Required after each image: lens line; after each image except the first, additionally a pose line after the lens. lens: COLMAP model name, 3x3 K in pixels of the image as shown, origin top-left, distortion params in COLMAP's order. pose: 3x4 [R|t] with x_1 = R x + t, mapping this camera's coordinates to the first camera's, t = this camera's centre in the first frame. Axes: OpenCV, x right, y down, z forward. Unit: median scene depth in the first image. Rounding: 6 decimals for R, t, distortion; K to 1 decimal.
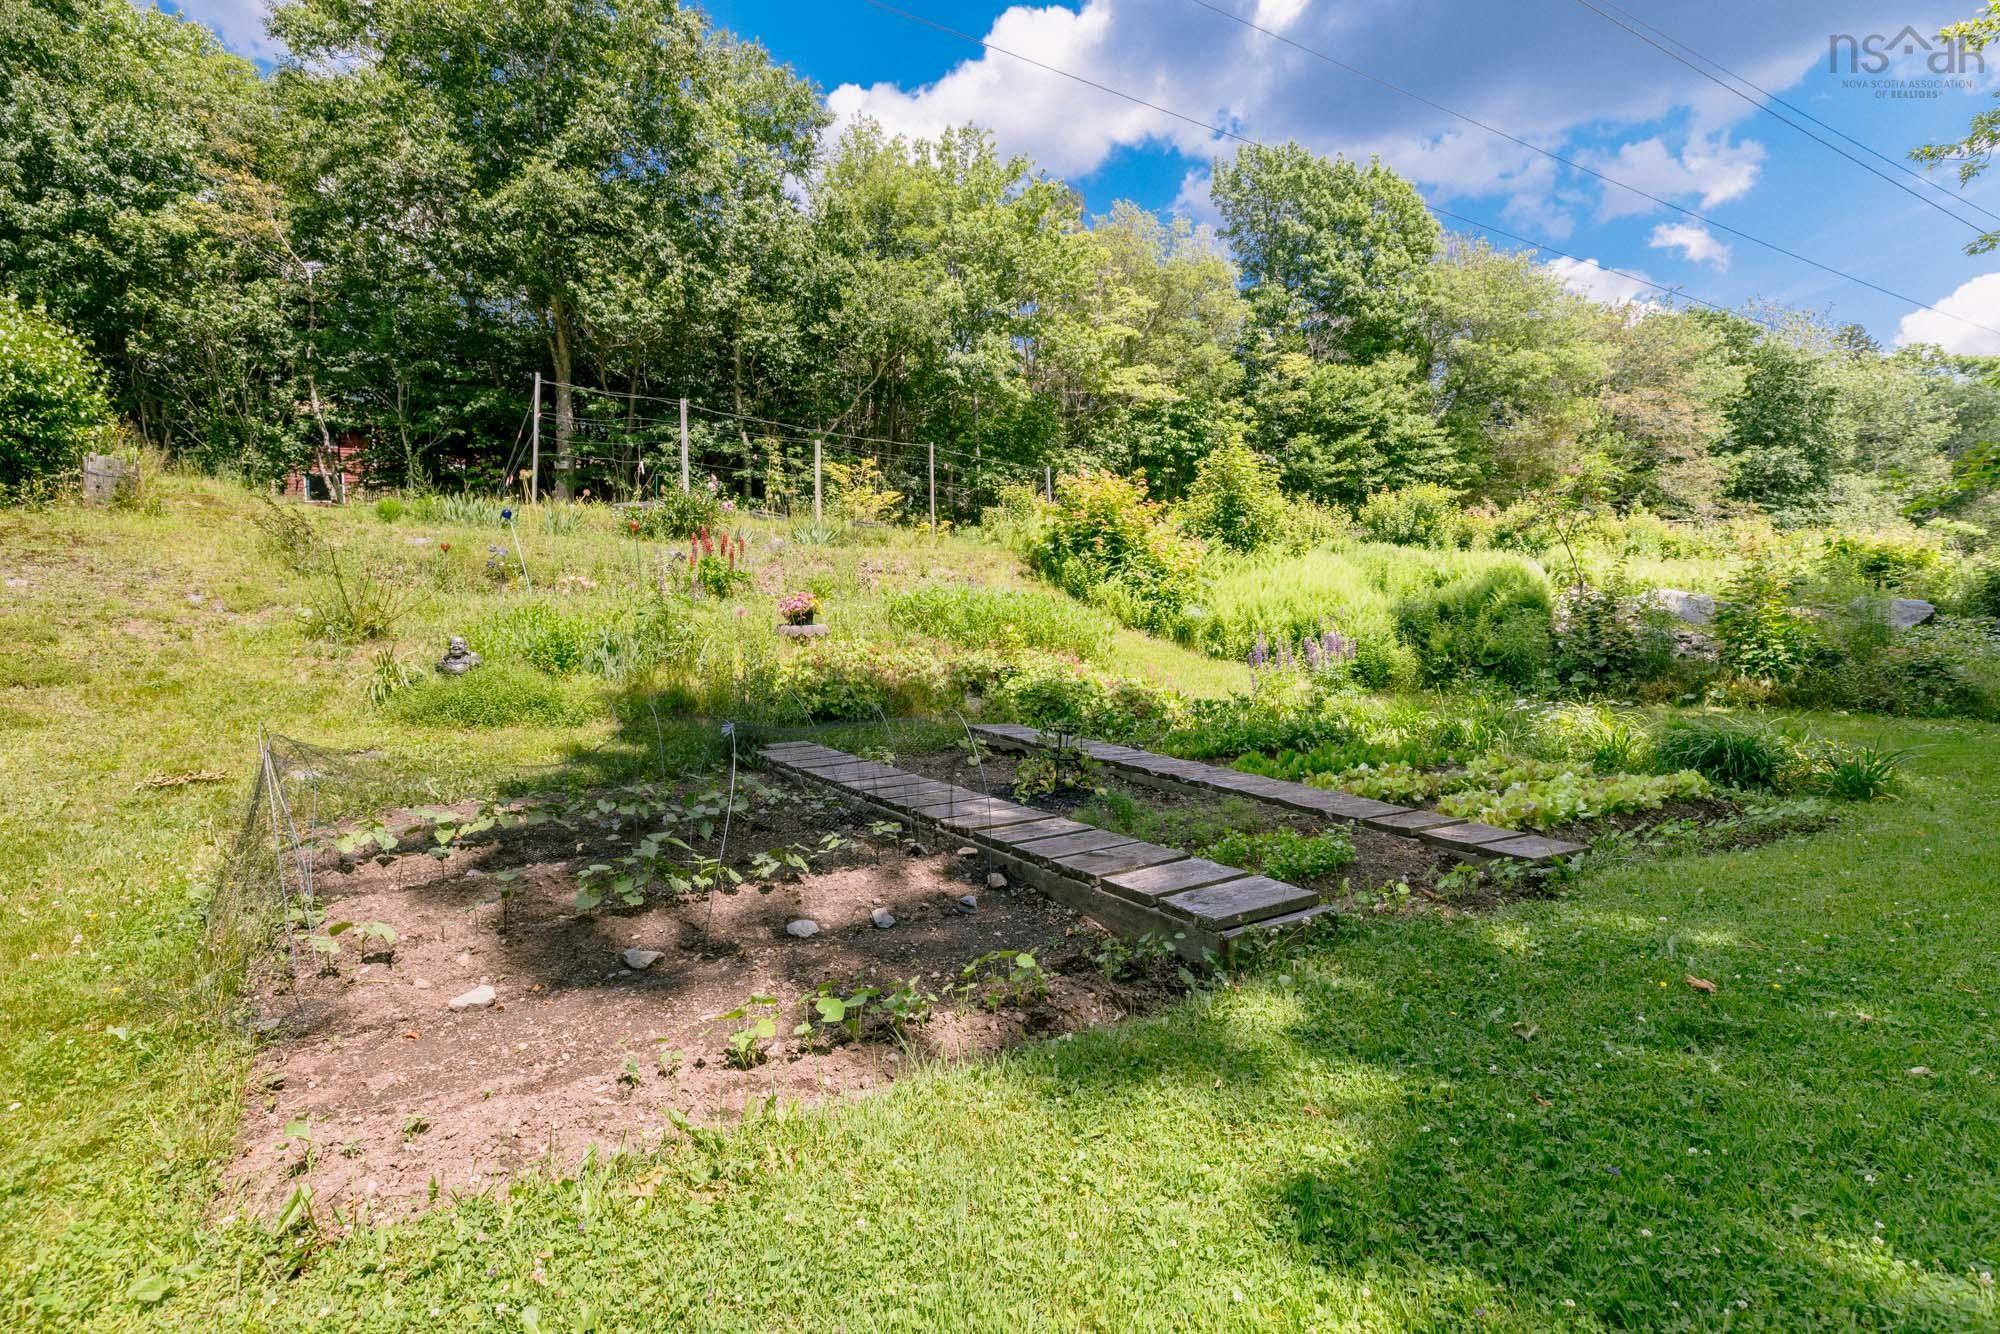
lens RADIAL K [[887.7, 0, 989.9], [0, 887.7, 657.3], [0, 0, 1]] dist [0.006827, -0.000191]
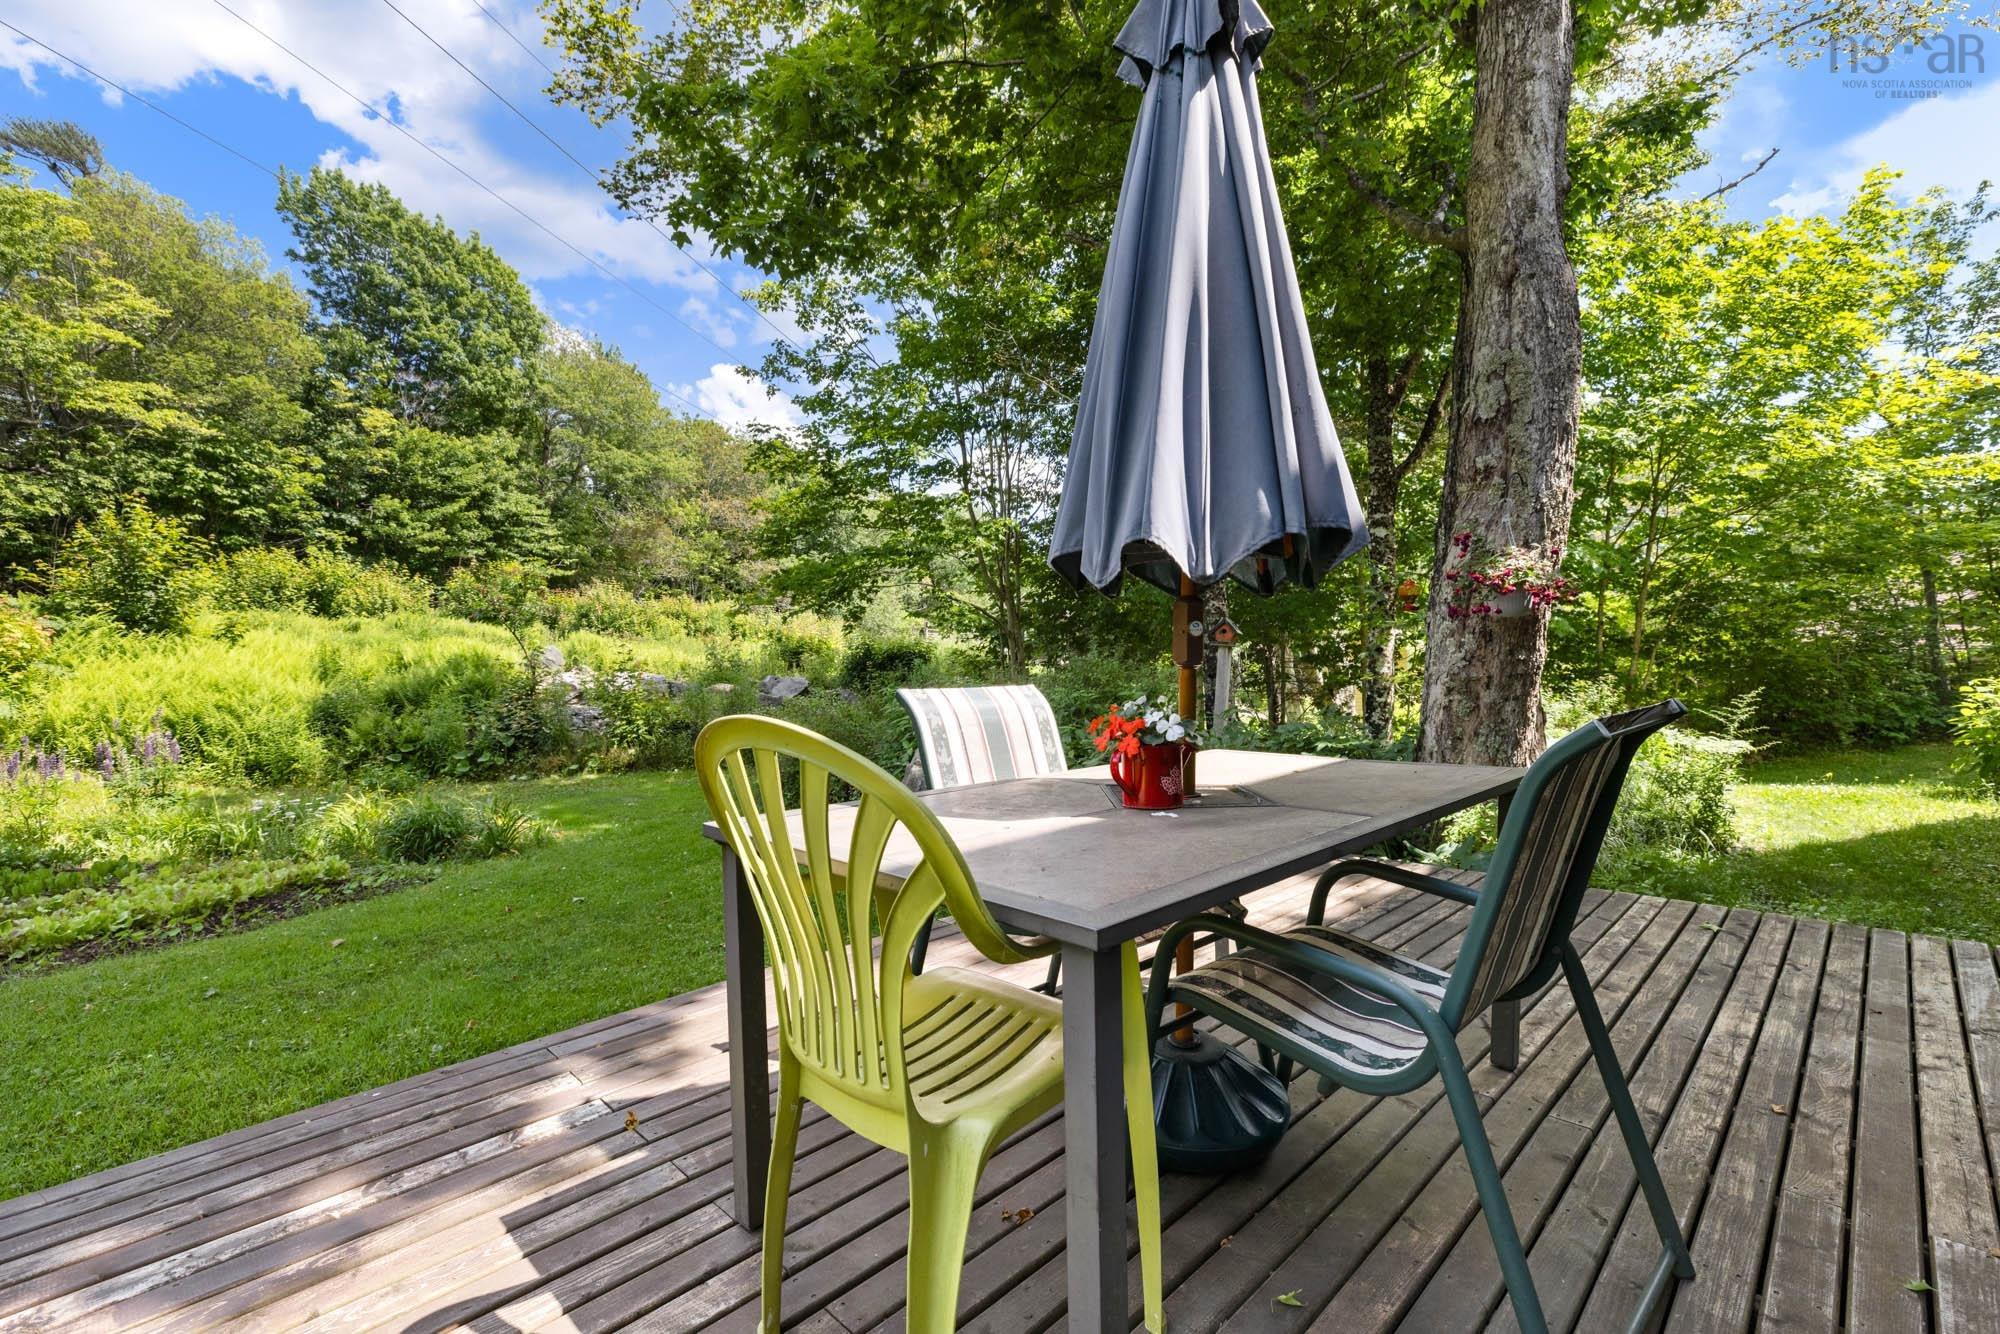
lens RADIAL K [[887.7, 0, 989.9], [0, 887.7, 657.3], [0, 0, 1]] dist [0.006827, -0.000191]
pose [[0.672103, 0.001888, 0.740456, 0.085882], [0.052526, 0.997356, -0.050221, -0.004456], [-0.738593, 0.072647, 0.670226, -0.072193]]
